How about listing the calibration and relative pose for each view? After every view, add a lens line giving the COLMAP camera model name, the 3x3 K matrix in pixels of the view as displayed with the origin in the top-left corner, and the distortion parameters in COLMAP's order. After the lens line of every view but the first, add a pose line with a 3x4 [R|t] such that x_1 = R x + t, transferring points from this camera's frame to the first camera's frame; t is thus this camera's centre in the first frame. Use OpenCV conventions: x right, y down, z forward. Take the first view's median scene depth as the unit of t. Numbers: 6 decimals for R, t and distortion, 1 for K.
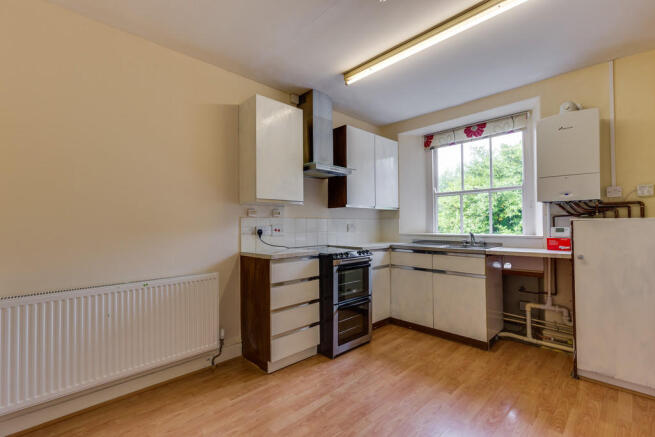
lens RADIAL K [[297.7, 0, 328.0], [0, 297.7, 218.4], [0, 0, 1]] dist [0.010770, -0.001078]
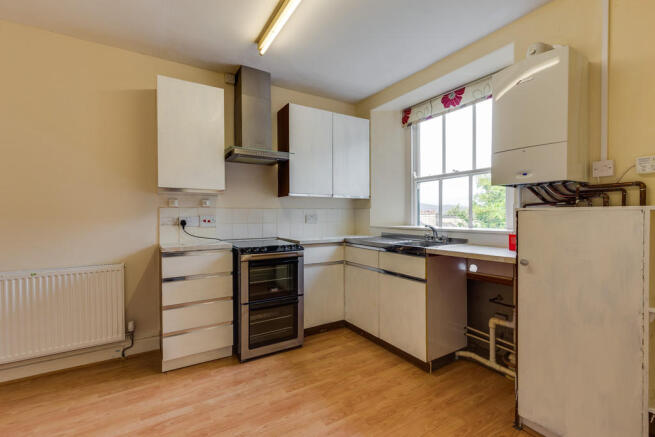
lens RADIAL K [[297.7, 0, 327.6], [0, 297.7, 218.8], [0, 0, 1]] dist [0.010770, -0.001078]
pose [[0.976156, 0.005430, -0.217002, 0.440638], [0.002039, 0.999414, 0.034179, 0.000943], [0.217061, -0.033807, 0.975573, 0.173152]]
